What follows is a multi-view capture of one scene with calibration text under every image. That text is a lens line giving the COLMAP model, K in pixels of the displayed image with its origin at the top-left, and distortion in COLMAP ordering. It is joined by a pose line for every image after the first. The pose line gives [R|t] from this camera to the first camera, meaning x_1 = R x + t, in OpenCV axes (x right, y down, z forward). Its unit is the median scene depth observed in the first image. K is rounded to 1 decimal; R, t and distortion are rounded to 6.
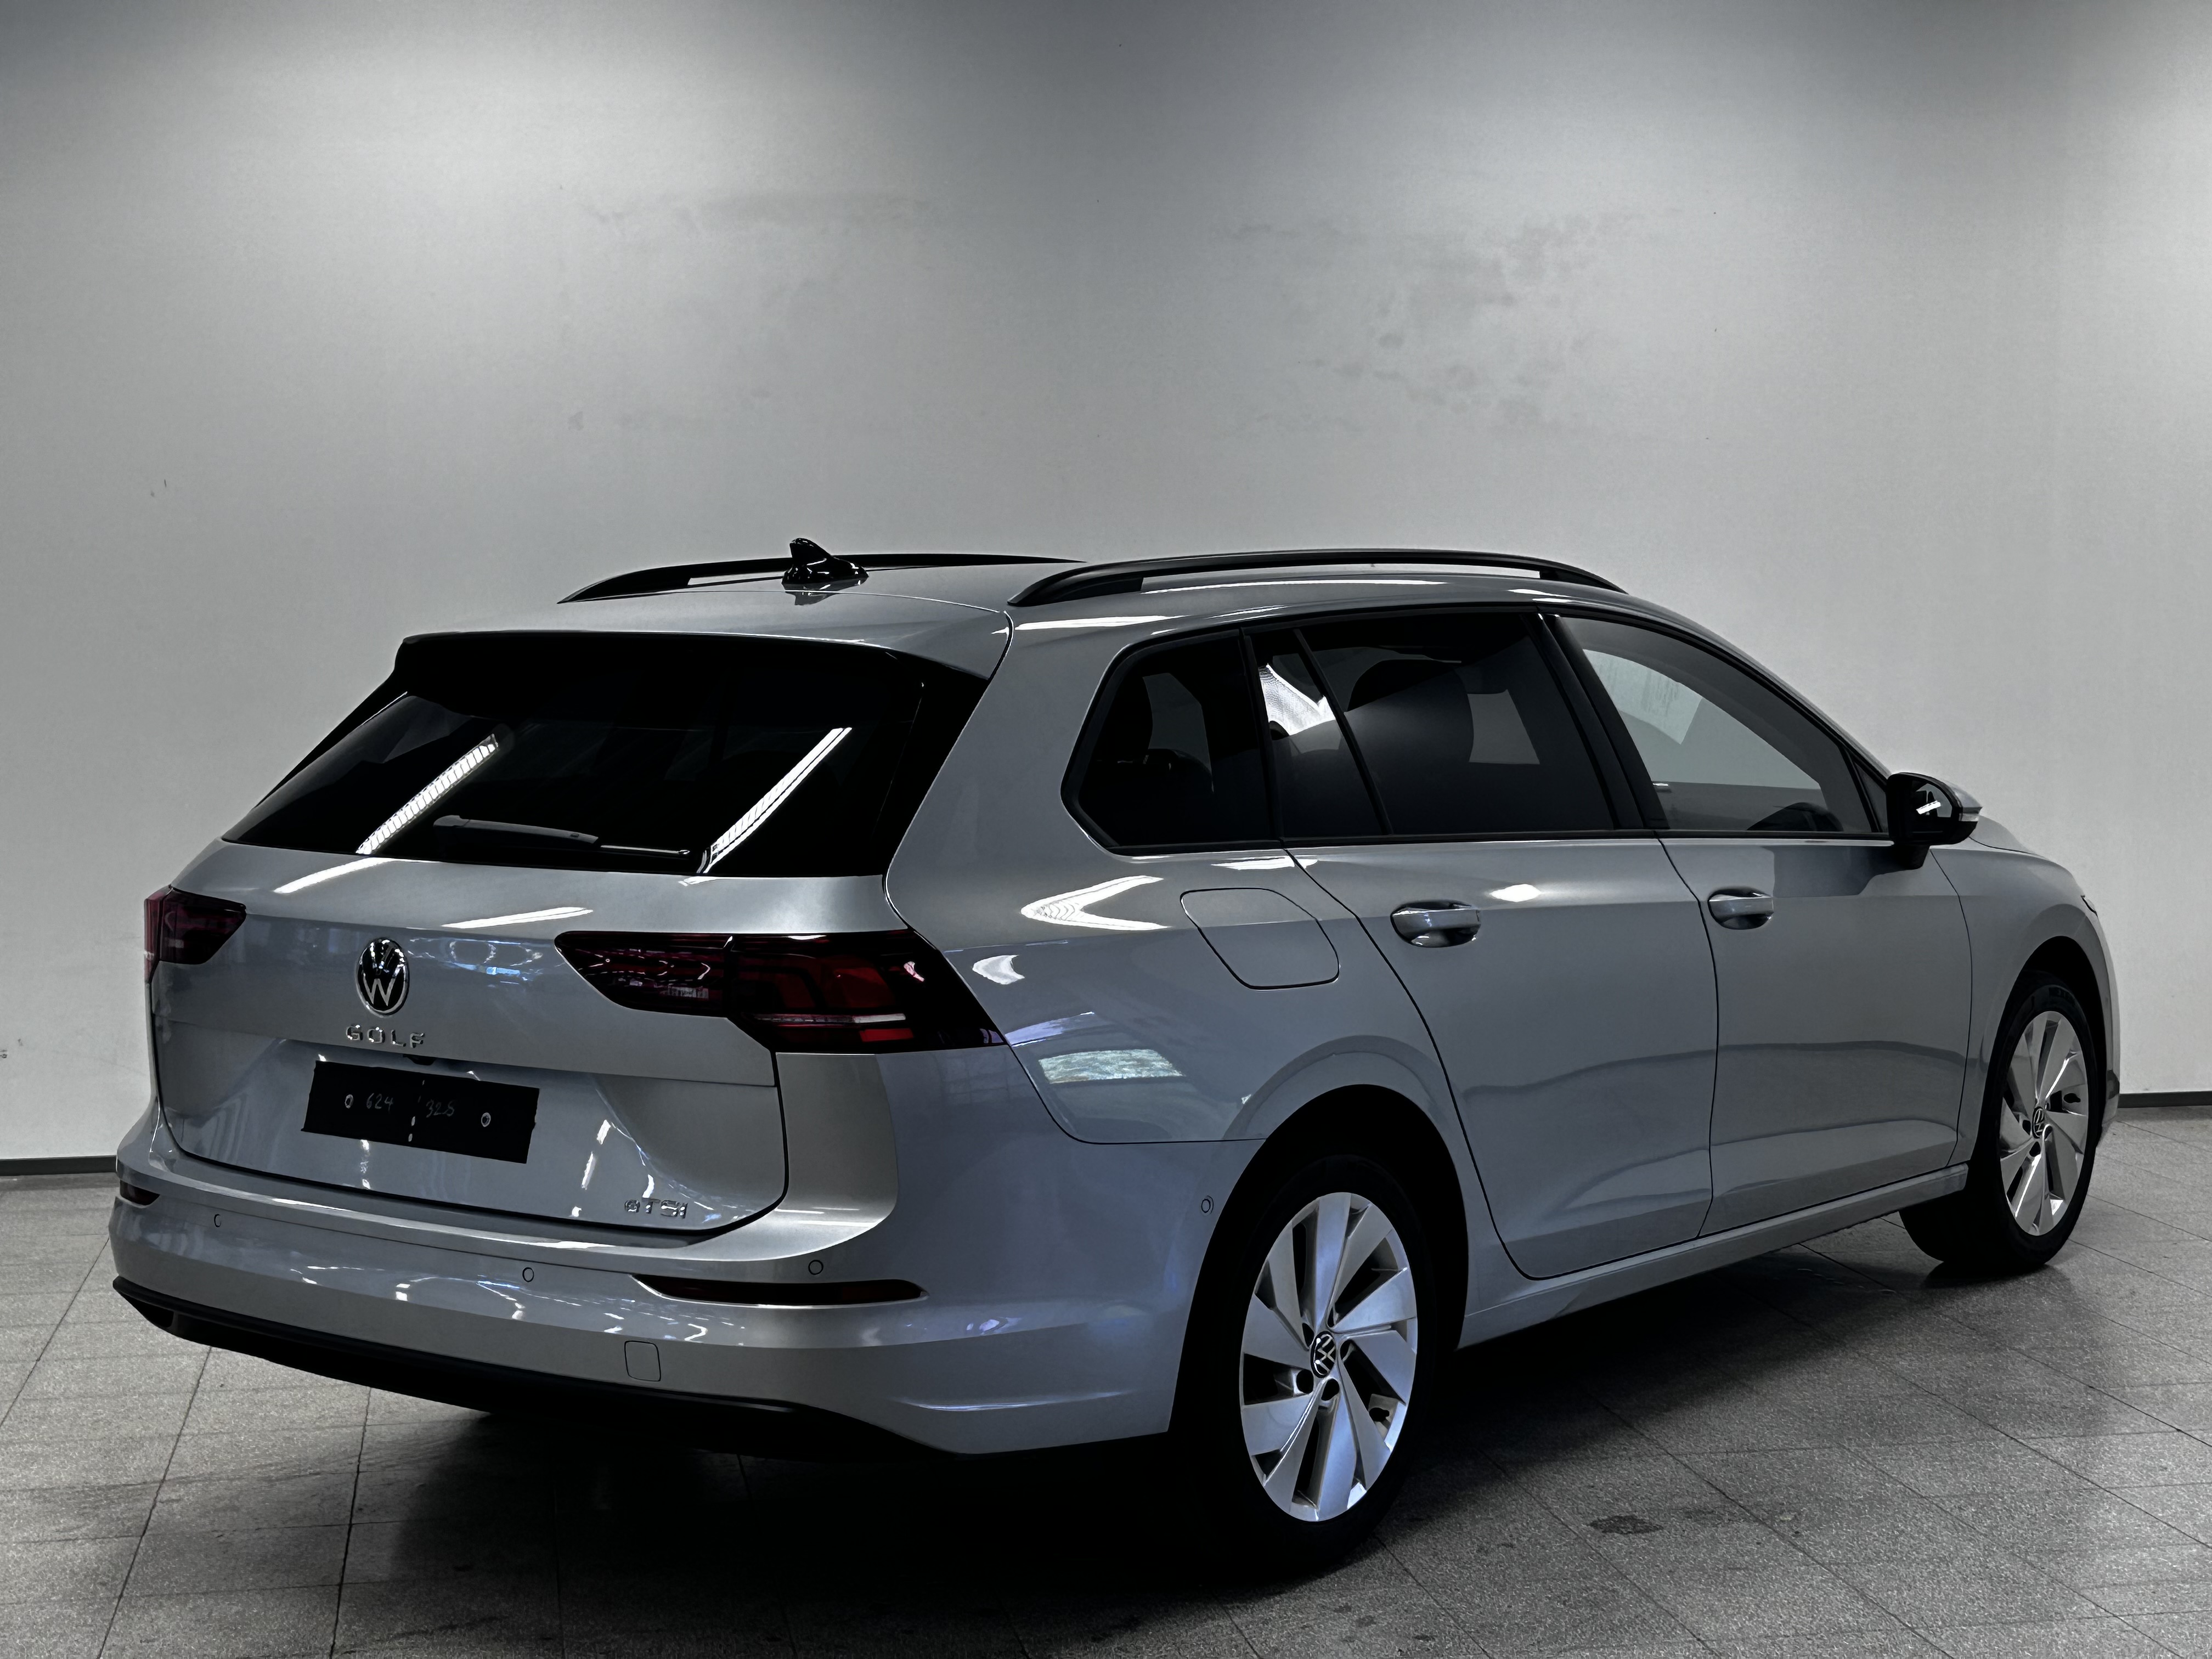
lens RADIAL K [[3205.1, 0, 1106.8], [0, 3205.1, 828.6], [0, 0, 1]] dist [-0.032522, 0.000000]
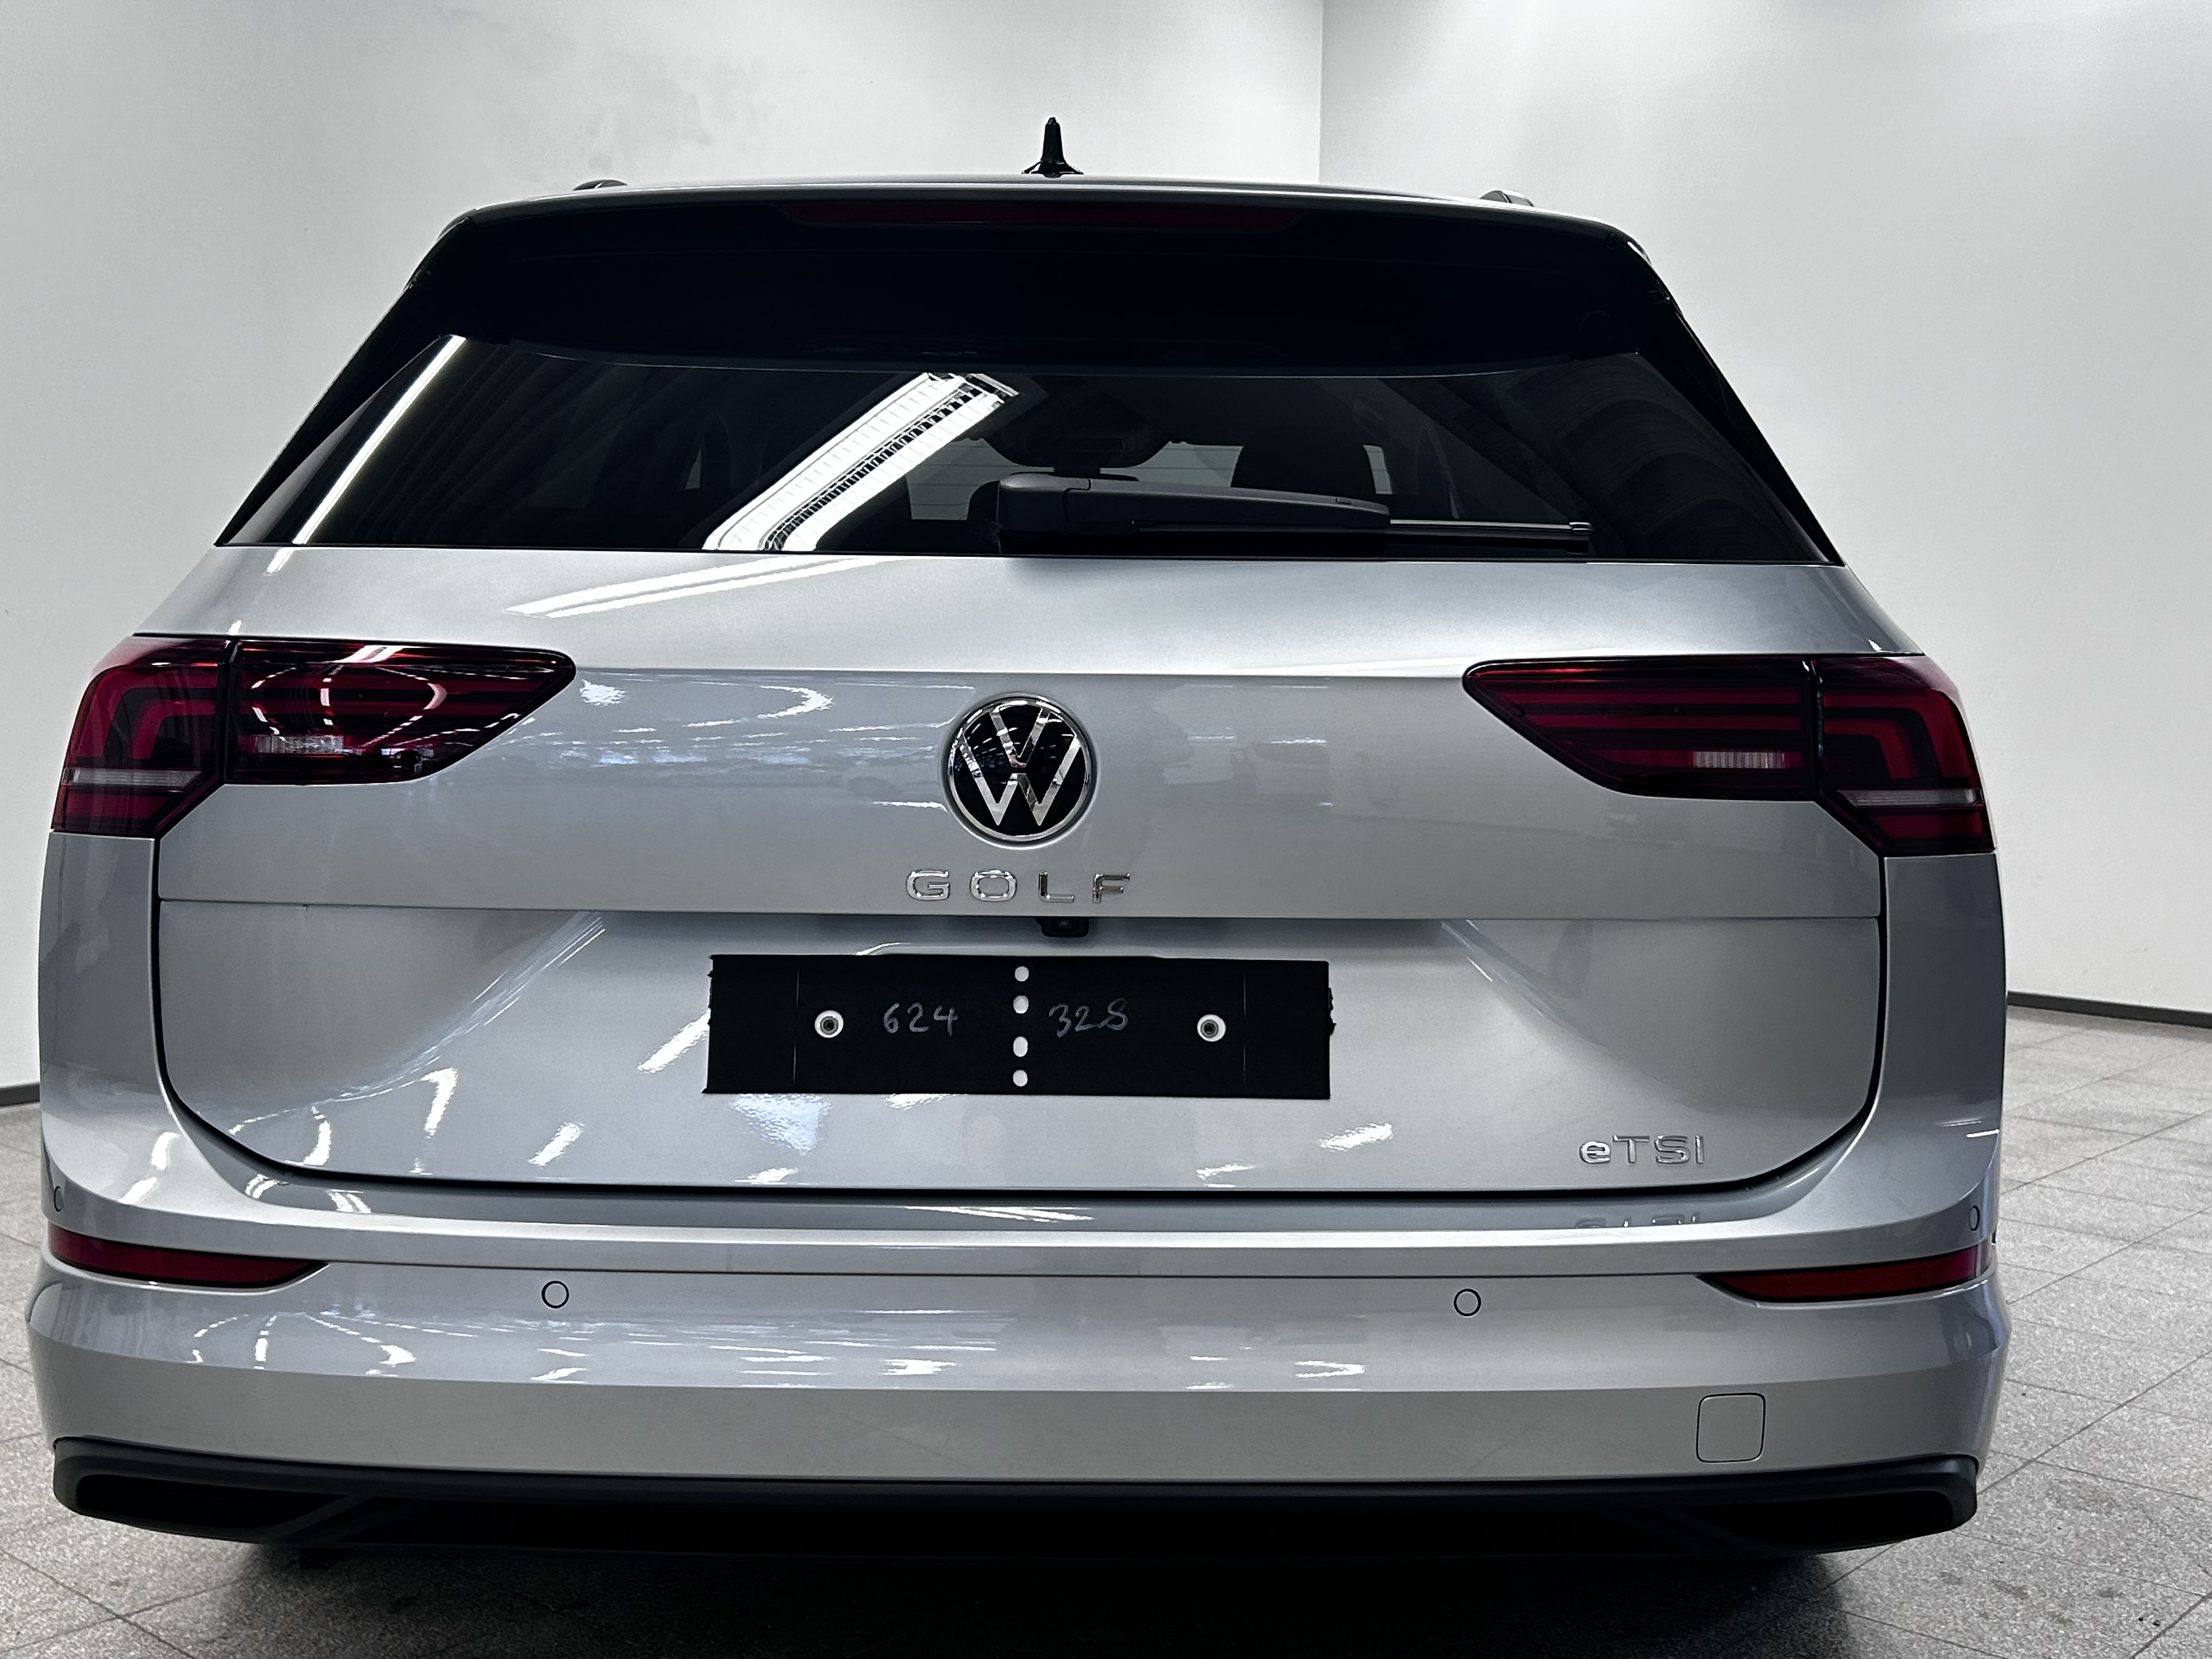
lens RADIAL K [[2470.9, 0, 1105.1], [0, 2470.9, 829.7], [0, 0, 1]] dist [0.057252, 0.000000]
pose [[0.803871, -0.038575, 0.593551, -0.451472], [0.026842, 0.999231, 0.028587, 0.044524], [-0.594198, -0.007048, 0.804288, 0.668242]]
